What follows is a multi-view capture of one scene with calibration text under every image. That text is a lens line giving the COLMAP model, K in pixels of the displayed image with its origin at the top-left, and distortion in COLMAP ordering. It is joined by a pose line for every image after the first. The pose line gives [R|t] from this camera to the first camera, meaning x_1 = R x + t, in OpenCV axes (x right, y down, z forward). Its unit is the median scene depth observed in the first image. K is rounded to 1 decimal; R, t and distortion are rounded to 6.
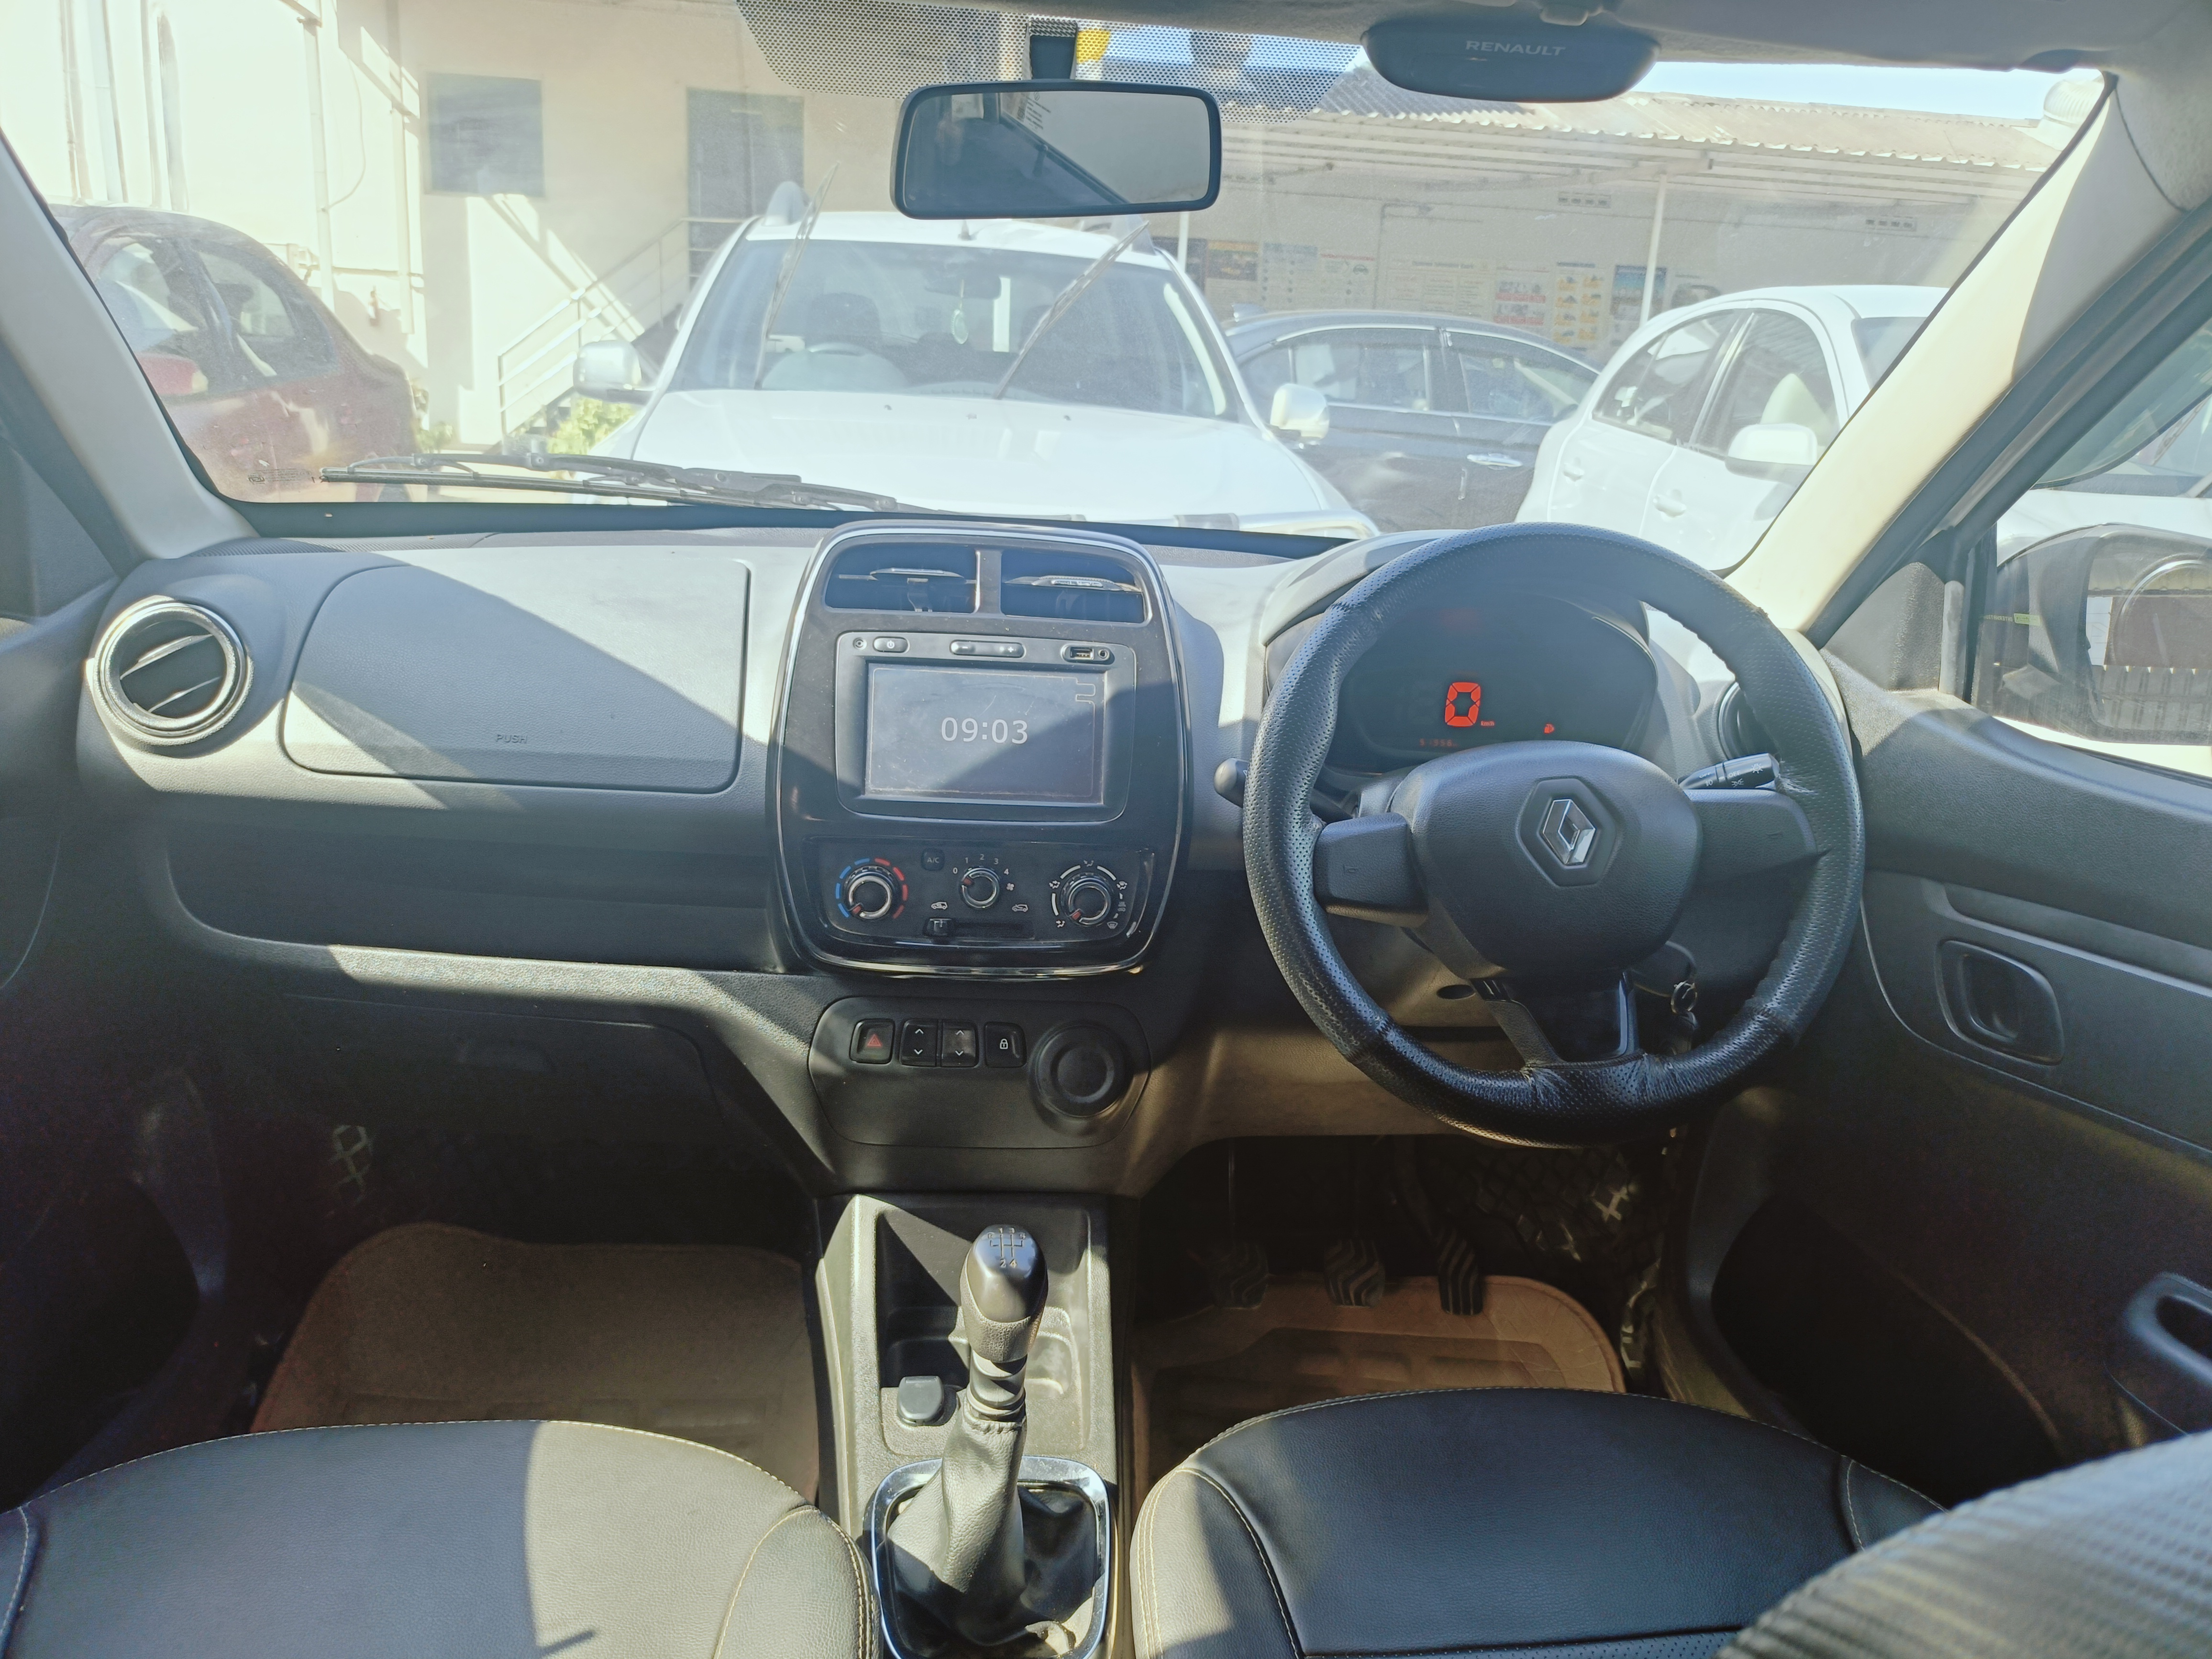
lens RADIAL K [[1615.9, 0, 1106.0], [0, 1615.9, 829.5], [0, 0, 1]] dist [-0.038291, -0.004682]
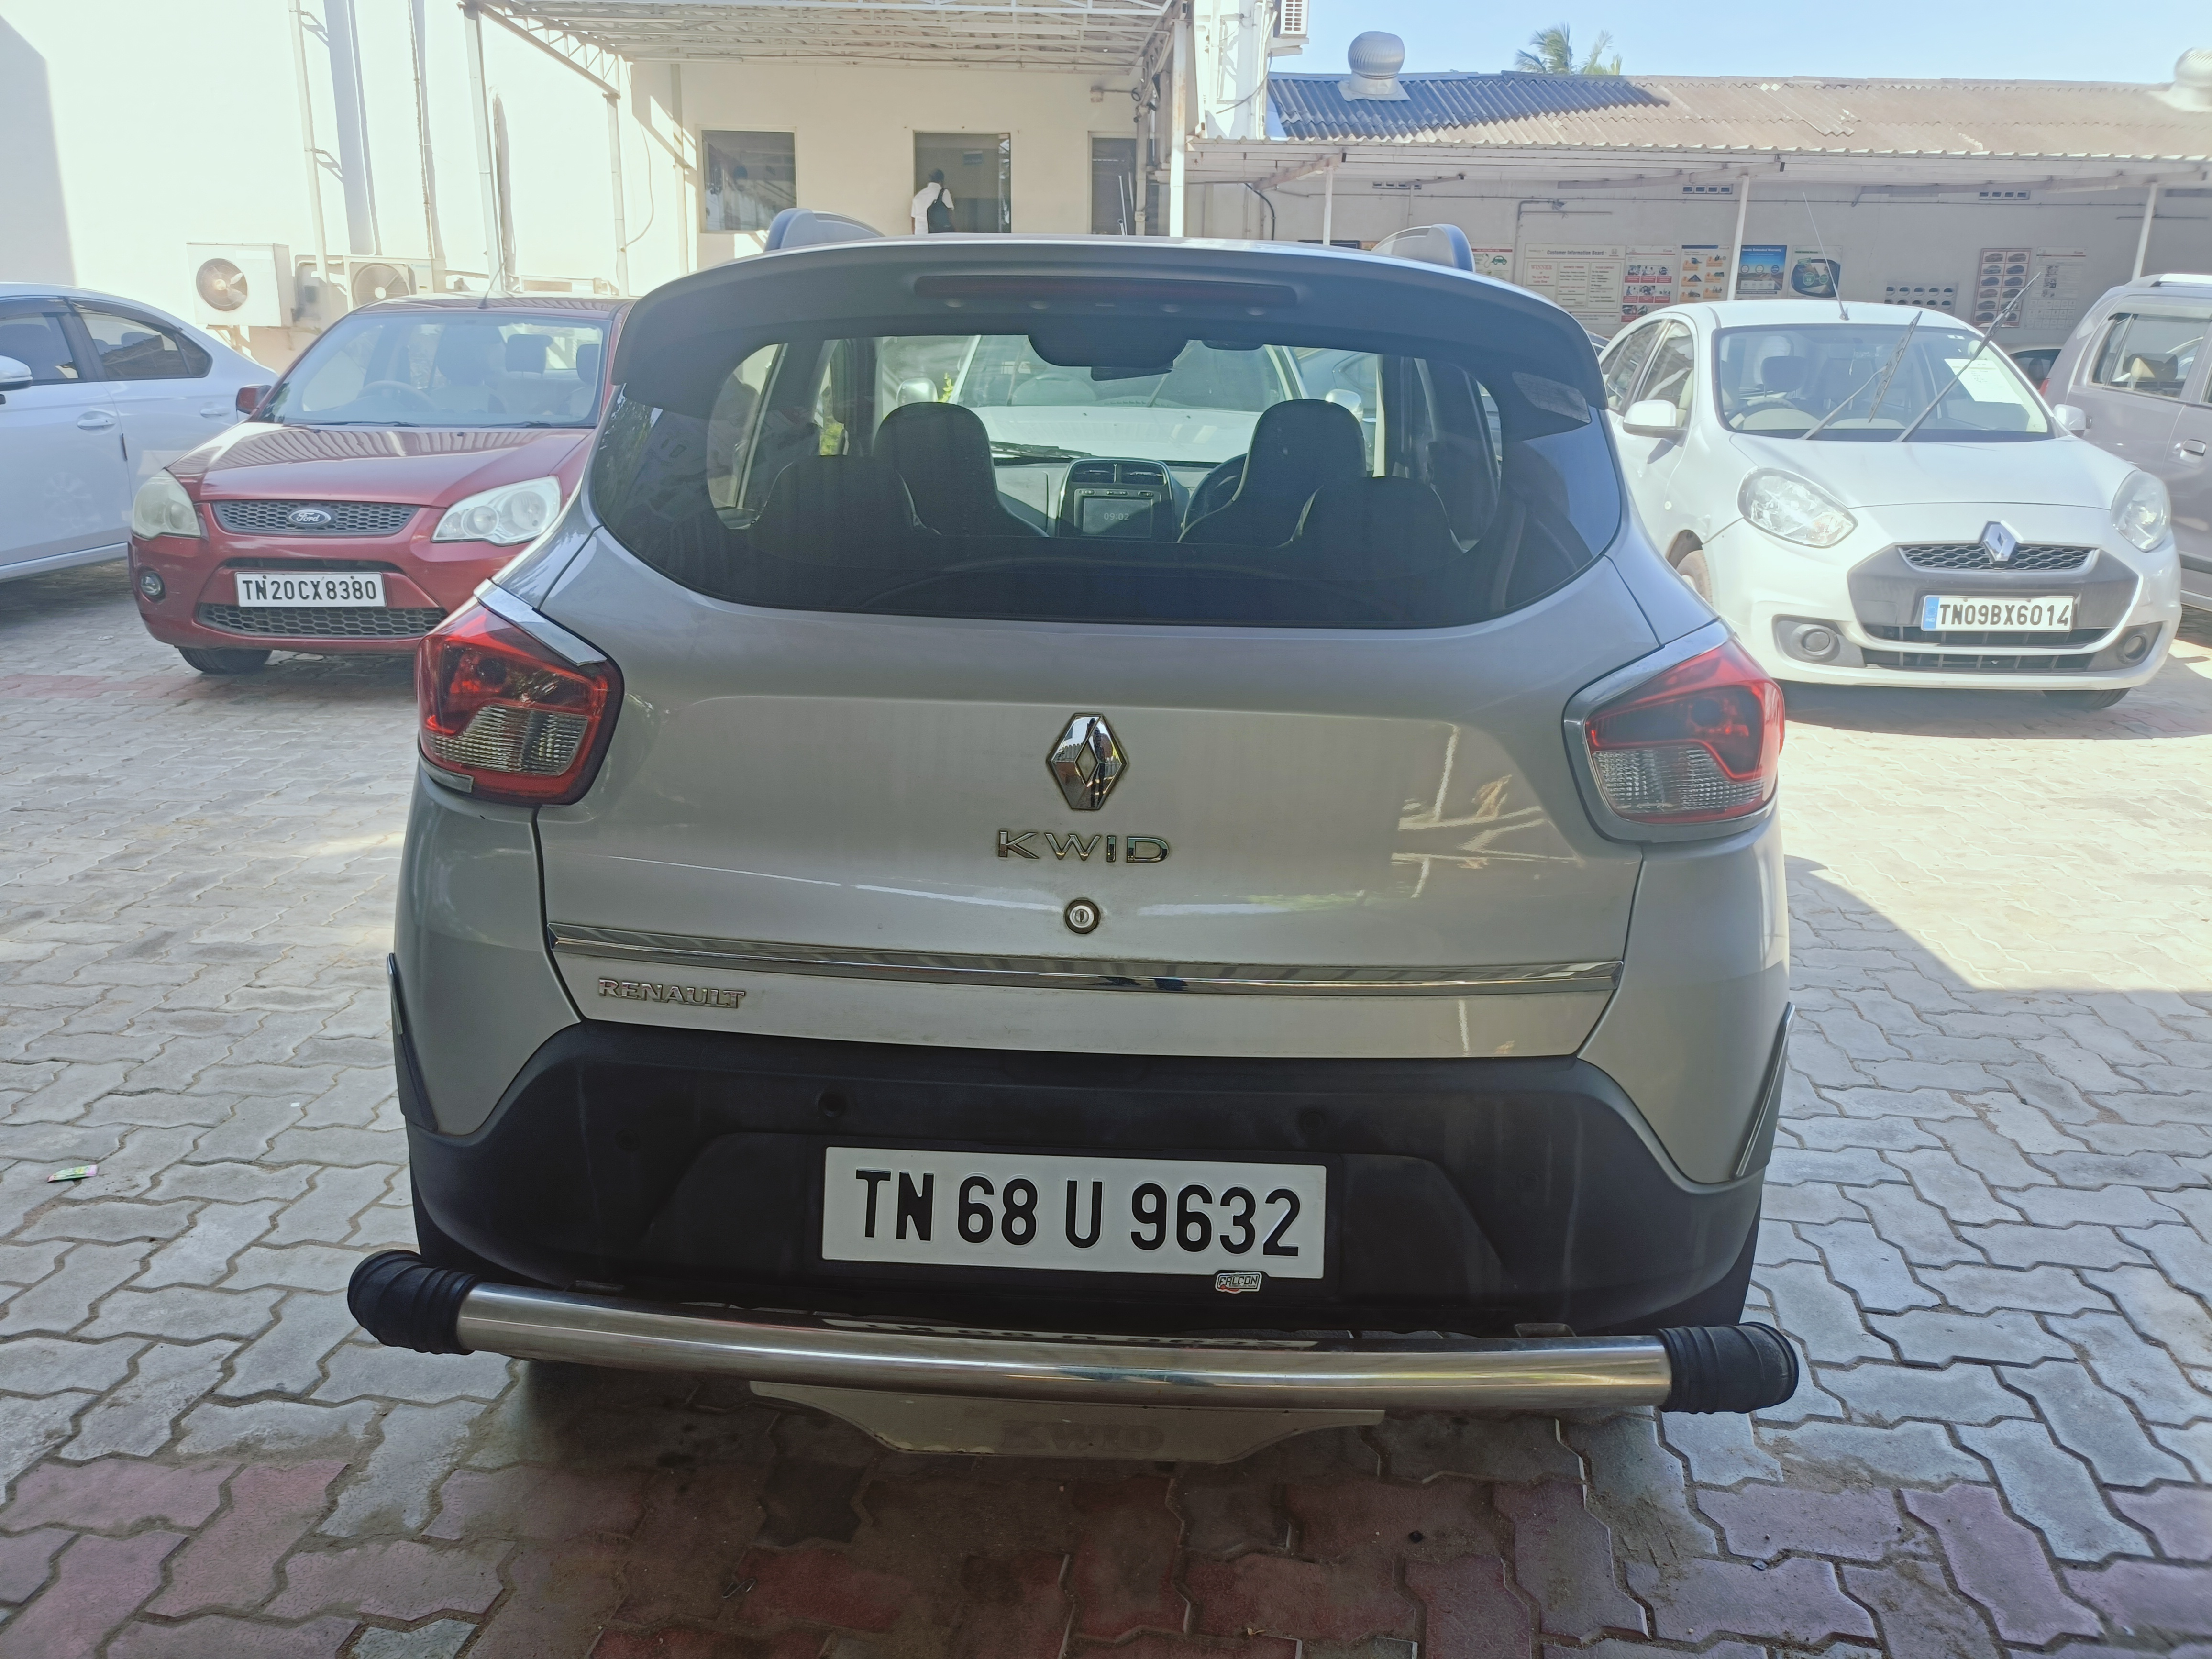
lens RADIAL K [[1773.1, 0, 1106.0], [0, 1773.1, 829.5], [0, 0, 1]] dist [-0.001865, -0.051943]
pose [[0.992423, -0.005127, -0.122759, 0.038012], [0.003966, 0.999945, -0.009699, 0.066963], [0.122802, 0.009139, 0.992389, -0.288038]]
